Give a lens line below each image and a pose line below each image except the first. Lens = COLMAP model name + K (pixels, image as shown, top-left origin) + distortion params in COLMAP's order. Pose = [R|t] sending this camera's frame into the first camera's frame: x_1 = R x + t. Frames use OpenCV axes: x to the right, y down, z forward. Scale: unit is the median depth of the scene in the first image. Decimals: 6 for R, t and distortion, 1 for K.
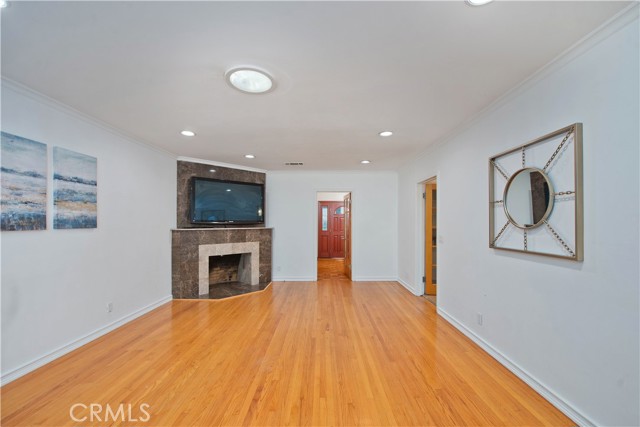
lens RADIAL K [[252.7, 0, 325.9], [0, 252.7, 221.3], [0, 0, 1]] dist [-0.014682, -0.001454]
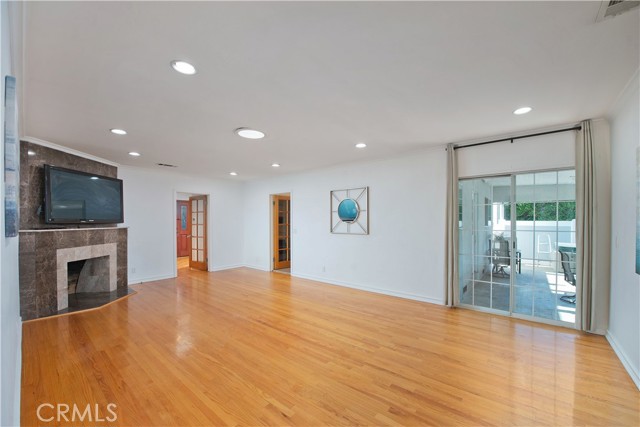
lens RADIAL K [[252.7, 0, 323.4], [0, 252.7, 223.3], [0, 0, 1]] dist [-0.014682, -0.001454]
pose [[0.641084, -0.009285, 0.767415, -0.568117], [0.000390, 0.999931, 0.011773, 0.000256], [-0.767471, -0.007248, 0.641043, -0.177140]]
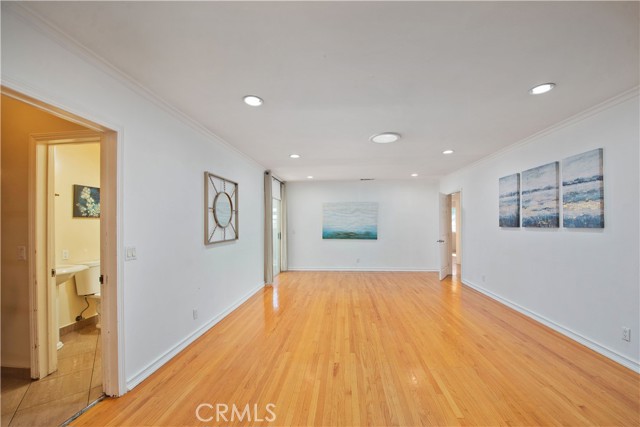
lens RADIAL K [[252.7, 0, 321.6], [0, 252.7, 219.9], [0, 0, 1]] dist [-0.014682, -0.001454]
pose [[-0.995024, 0.007062, 0.099380, -0.019335], [0.005352, 0.999833, -0.017459, 0.004978], [-0.099487, -0.016840, -0.994896, 1.245040]]
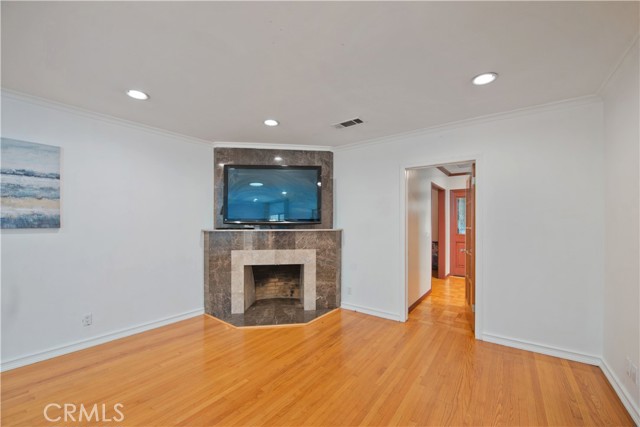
lens RADIAL K [[252.7, 0, 329.7], [0, 252.7, 220.7], [0, 0, 1]] dist [-0.014682, -0.001454]
pose [[0.804692, -0.000731, -0.593692, 0.215582], [0.001127, 0.999999, 0.000296, 0.001333], [0.593692, -0.000907, 0.804692, 0.548369]]
